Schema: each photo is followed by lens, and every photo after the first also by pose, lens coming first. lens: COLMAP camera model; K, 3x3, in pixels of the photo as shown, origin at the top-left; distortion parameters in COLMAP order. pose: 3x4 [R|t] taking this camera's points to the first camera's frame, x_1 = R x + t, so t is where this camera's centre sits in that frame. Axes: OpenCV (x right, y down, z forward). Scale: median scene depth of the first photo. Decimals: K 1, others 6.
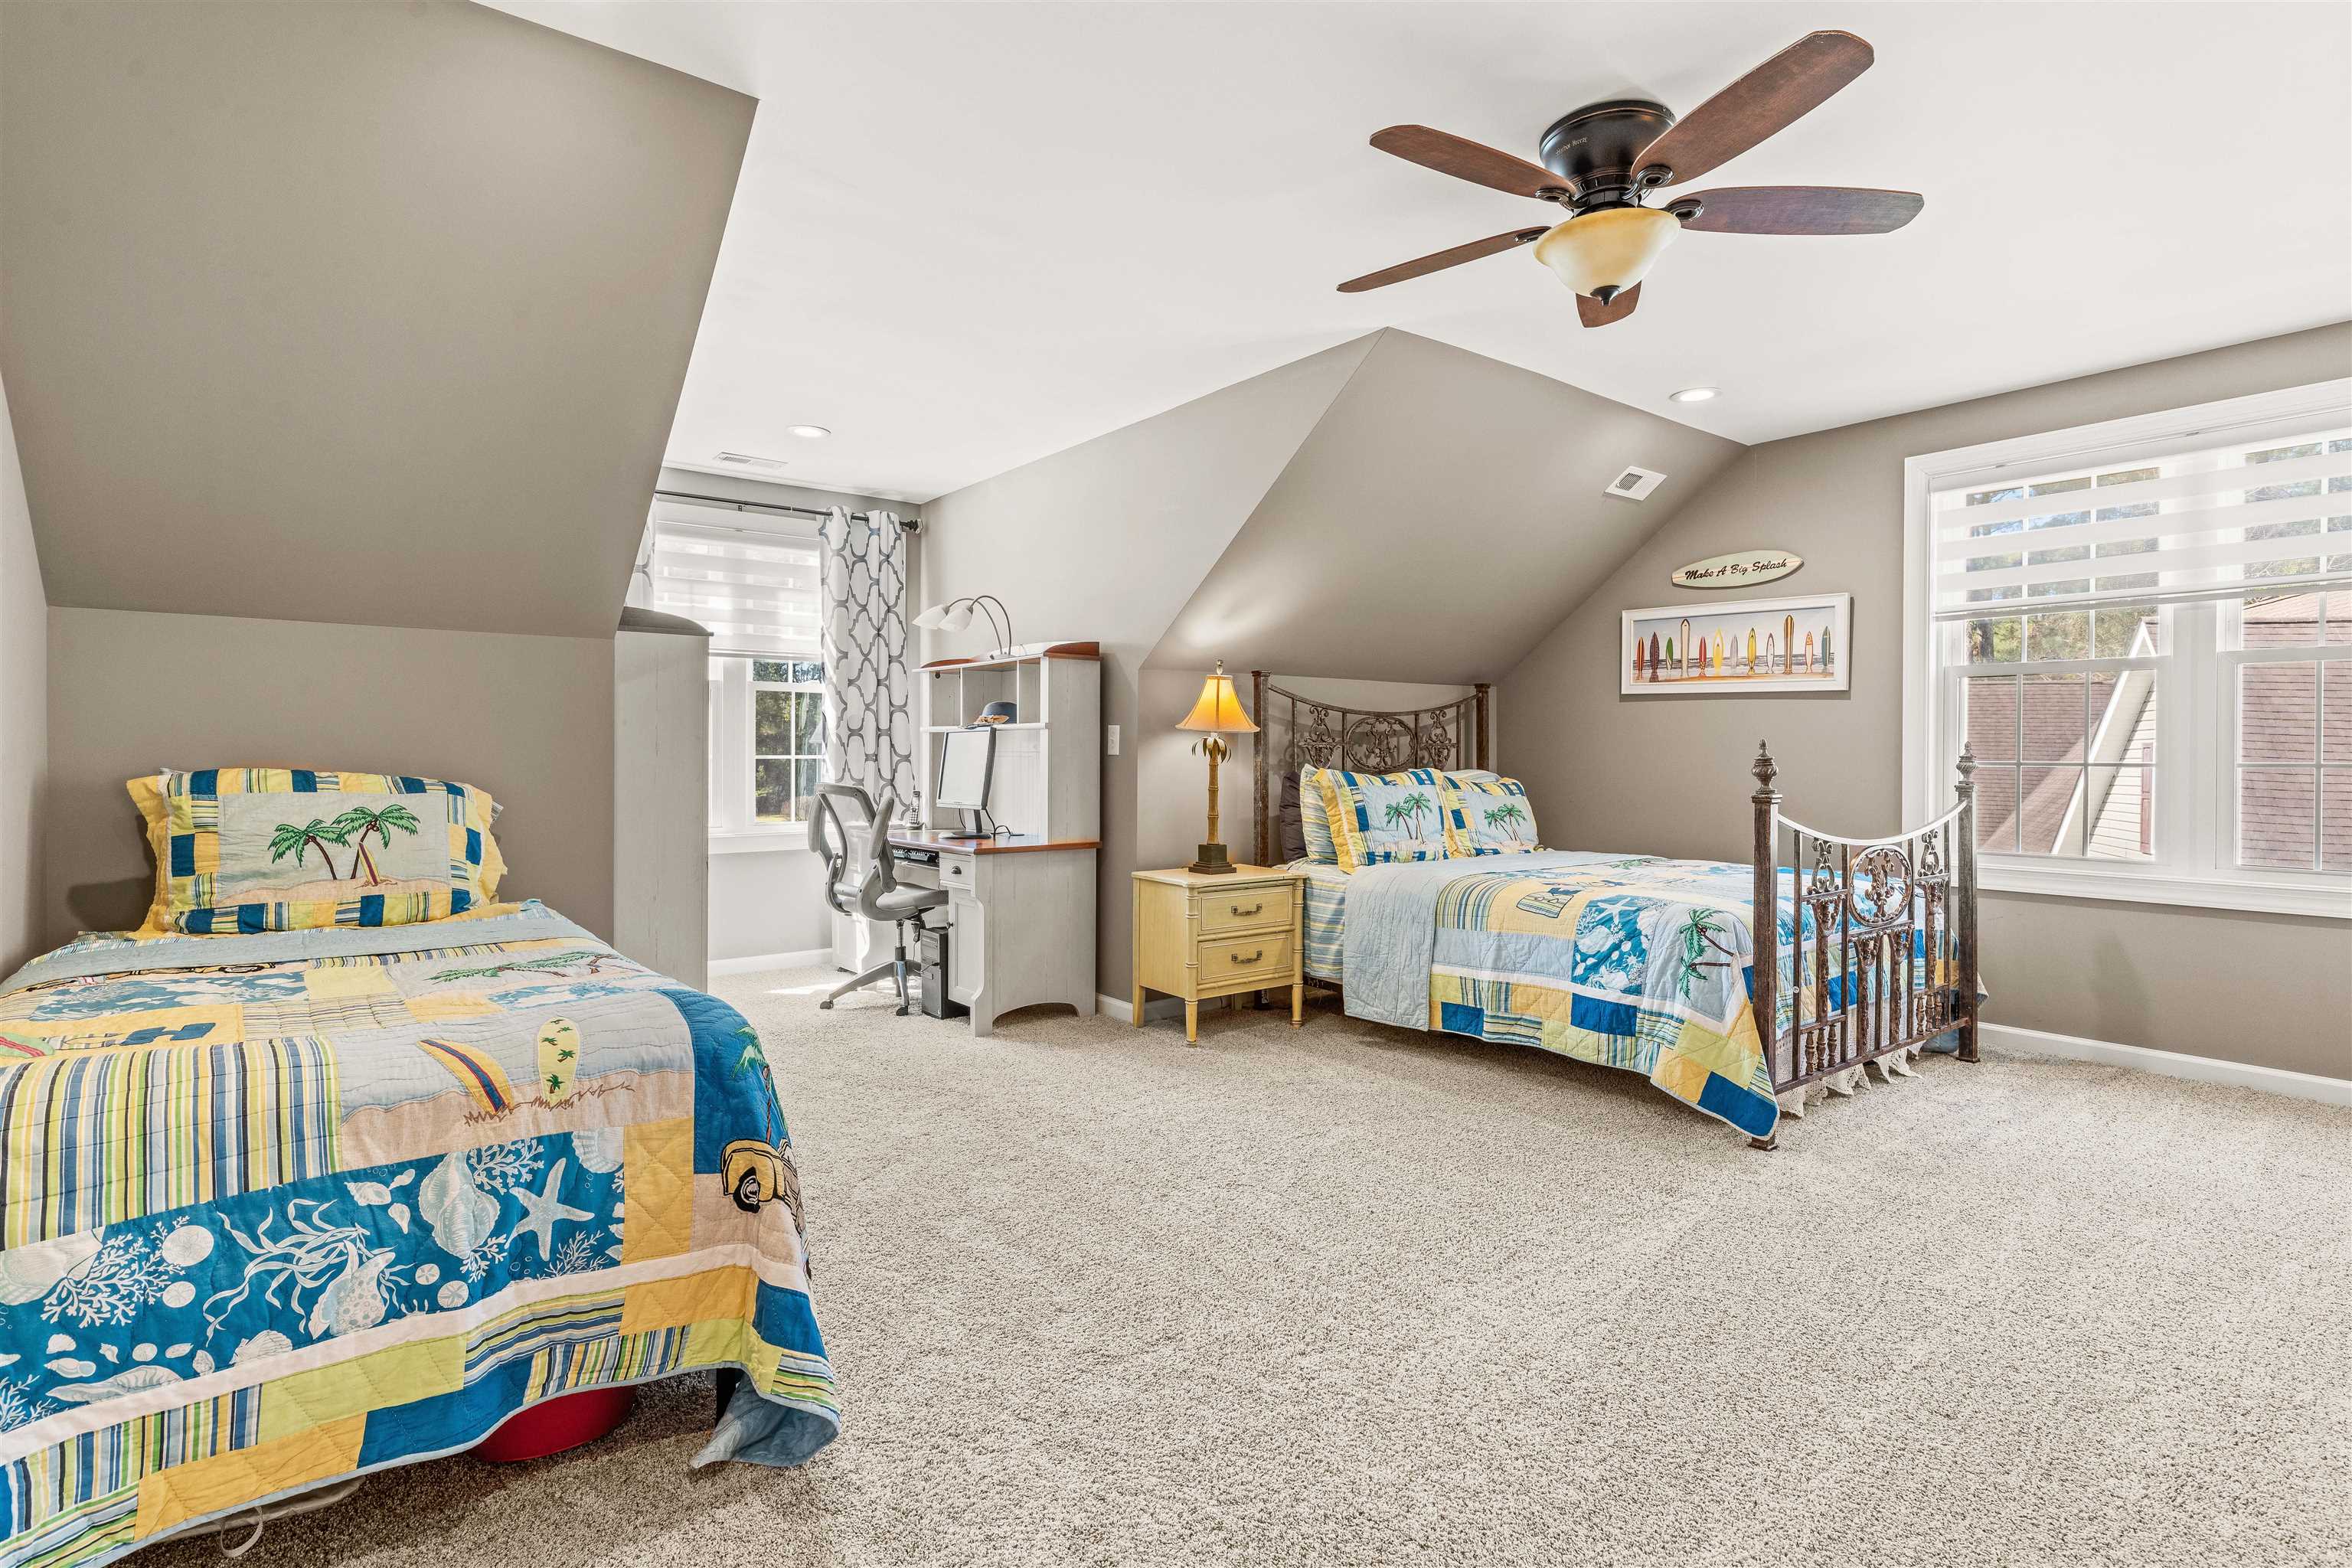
lens RADIAL K [[1143.4, 0, 1184.8], [0, 1143.4, 766.7], [0, 0, 1]] dist [-0.005858, -0.002435]
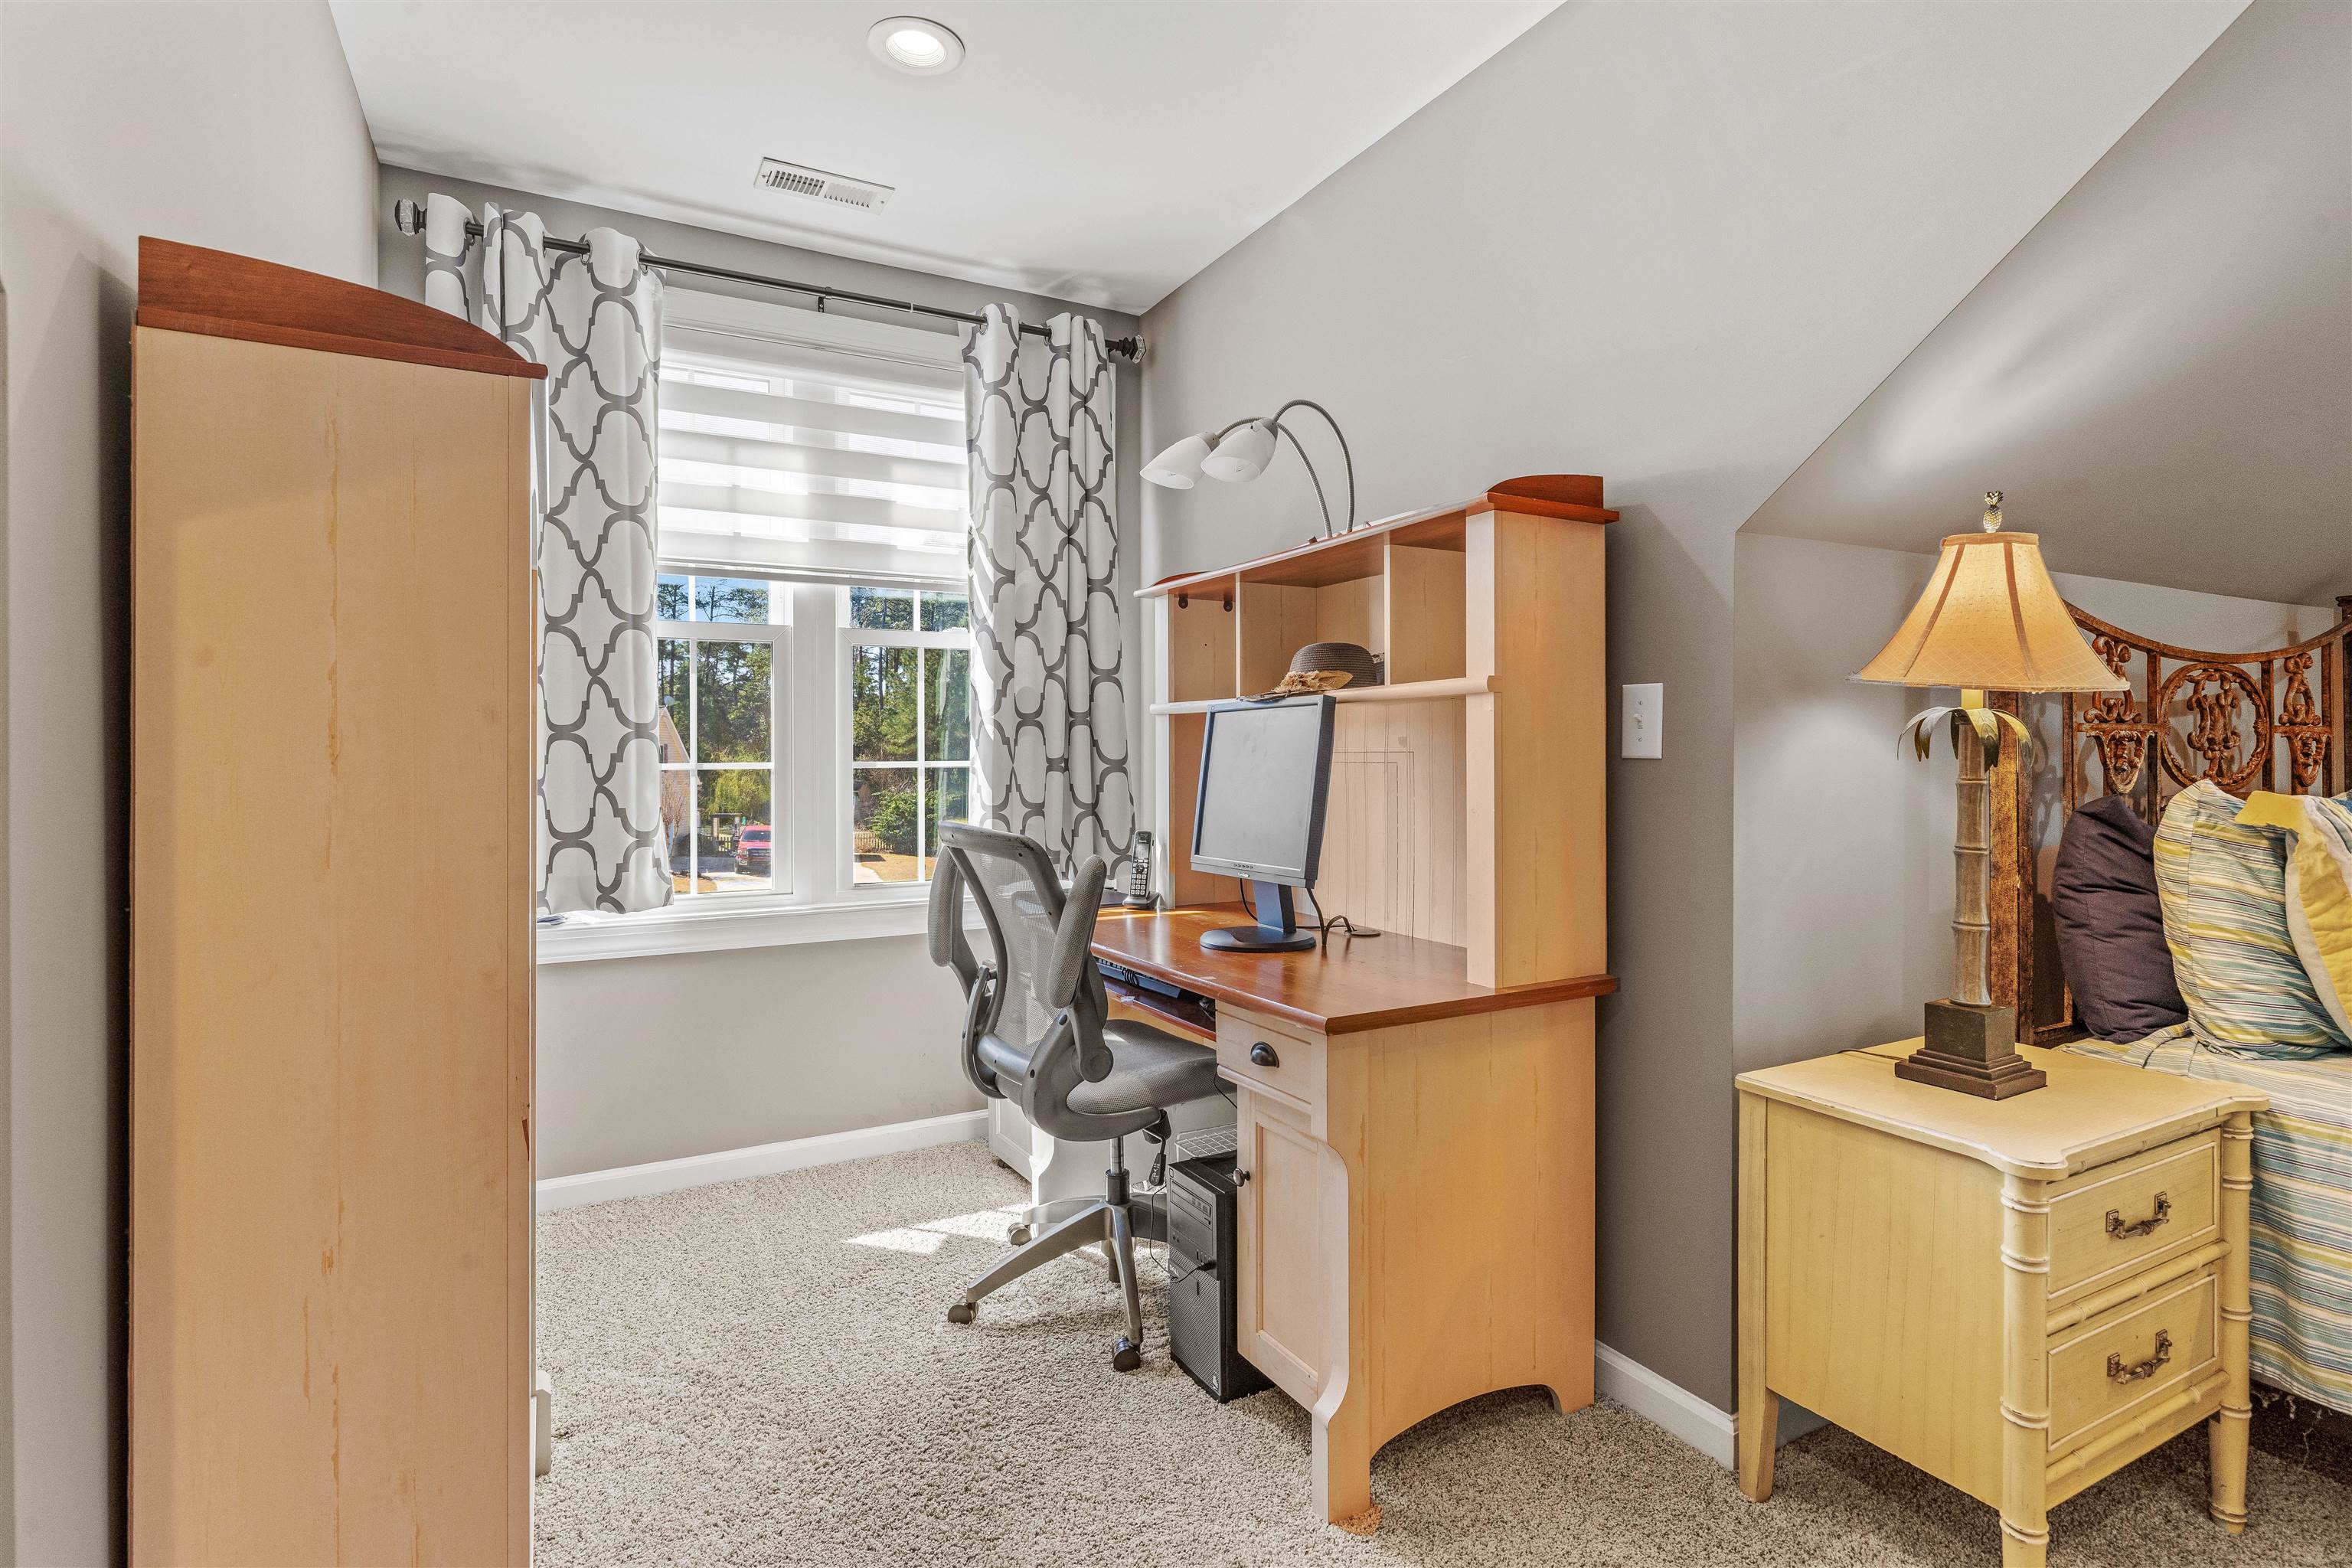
lens RADIAL K [[1143.4, 0, 1169.9], [0, 1143.4, 769.0], [0, 0, 1]] dist [-0.005858, -0.002435]
pose [[0.984845, -0.004180, -0.173385, -0.149835], [0.004418, 0.999990, 0.000986, -0.007471], [0.173379, -0.001737, 0.984854, 0.557474]]
